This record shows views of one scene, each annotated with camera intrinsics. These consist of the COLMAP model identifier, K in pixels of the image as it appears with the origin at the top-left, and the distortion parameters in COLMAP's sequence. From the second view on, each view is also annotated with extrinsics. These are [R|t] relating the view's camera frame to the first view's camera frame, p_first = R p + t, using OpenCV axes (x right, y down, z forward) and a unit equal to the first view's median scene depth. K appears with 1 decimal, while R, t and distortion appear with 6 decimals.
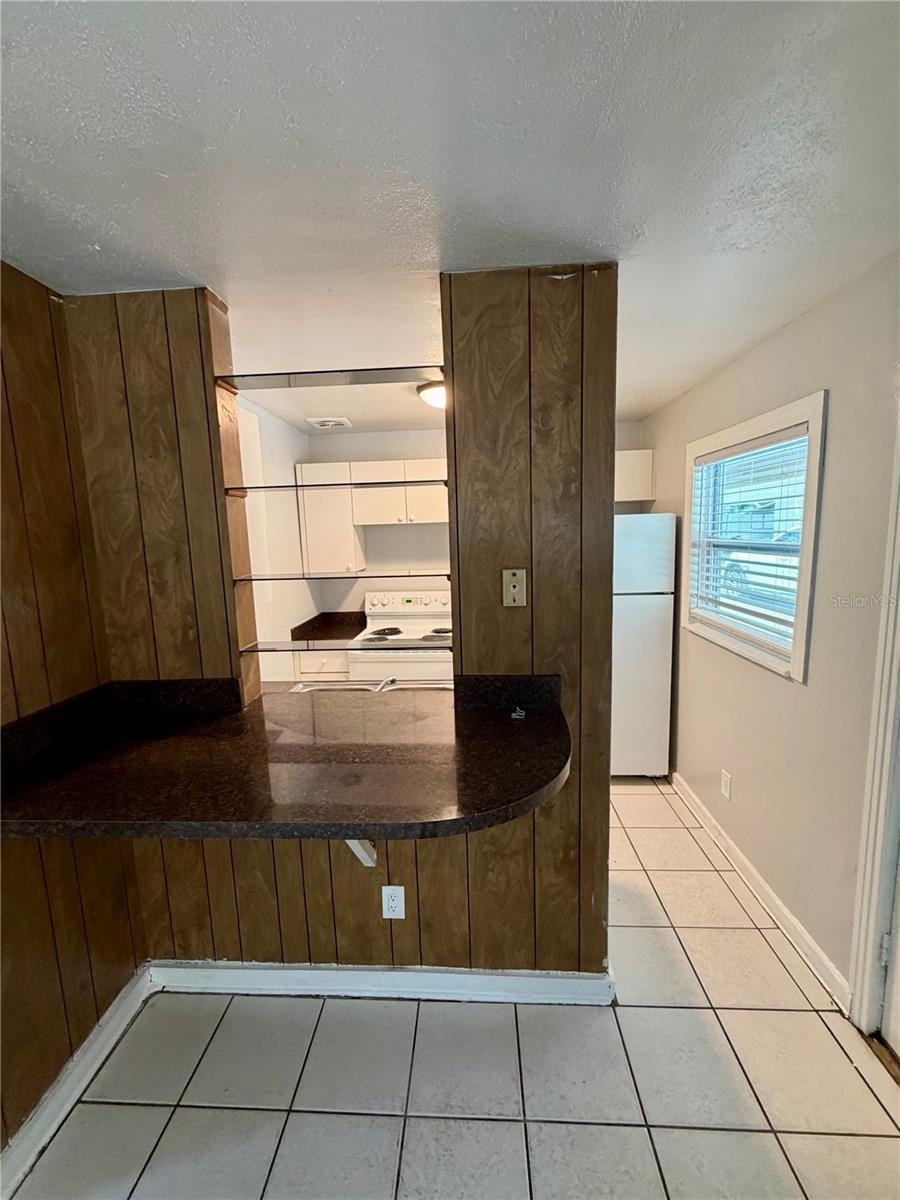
lens RADIAL K [[478.4, 0, 447.7], [0, 478.4, 596.0], [0, 0, 1]] dist [0.000273, 0.000037]
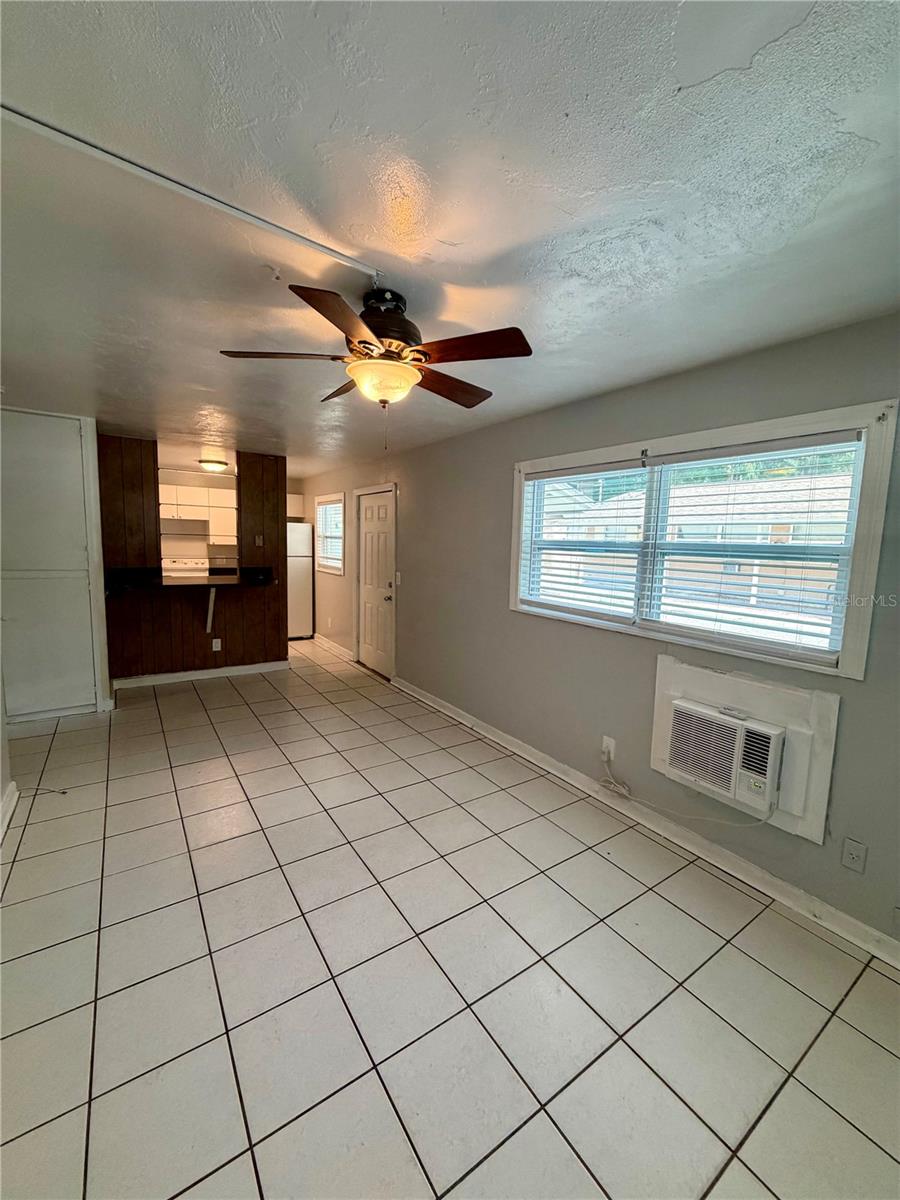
lens RADIAL K [[478.4, 0, 447.7], [0, 478.4, 596.0], [0, 0, 1]] dist [0.000273, 0.000037]
pose [[0.792801, -0.016844, 0.609248, -0.450830], [0.027535, 0.999587, -0.008194, 0.226235], [-0.608858, 0.023272, 0.792938, -1.299057]]
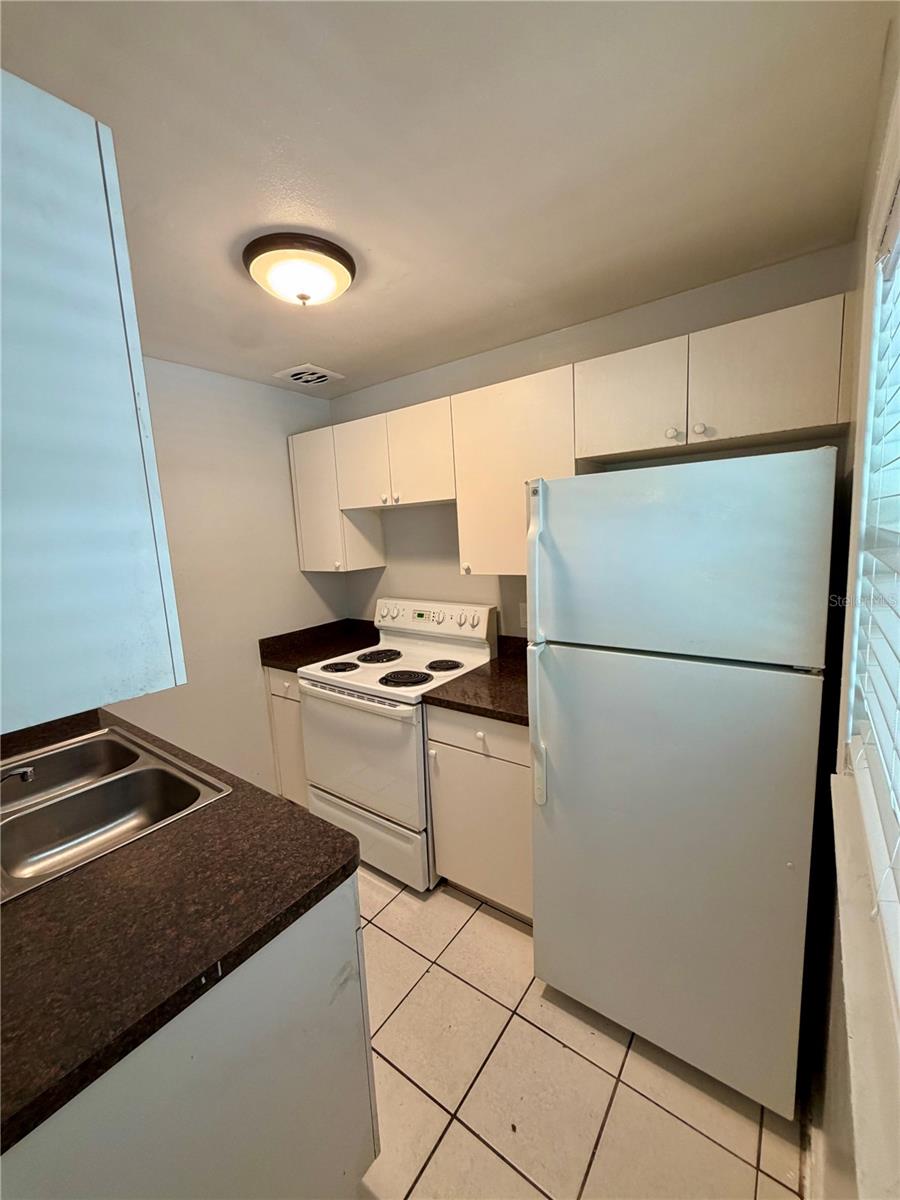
lens RADIAL K [[478.4, 0, 447.7], [0, 478.4, 596.0], [0, 0, 1]] dist [0.000273, 0.000037]
pose [[0.833335, 0.065438, -0.548881, 0.419801], [-0.047800, 0.997779, 0.046385, -0.064841], [0.550697, -0.012418, 0.834613, 0.530750]]
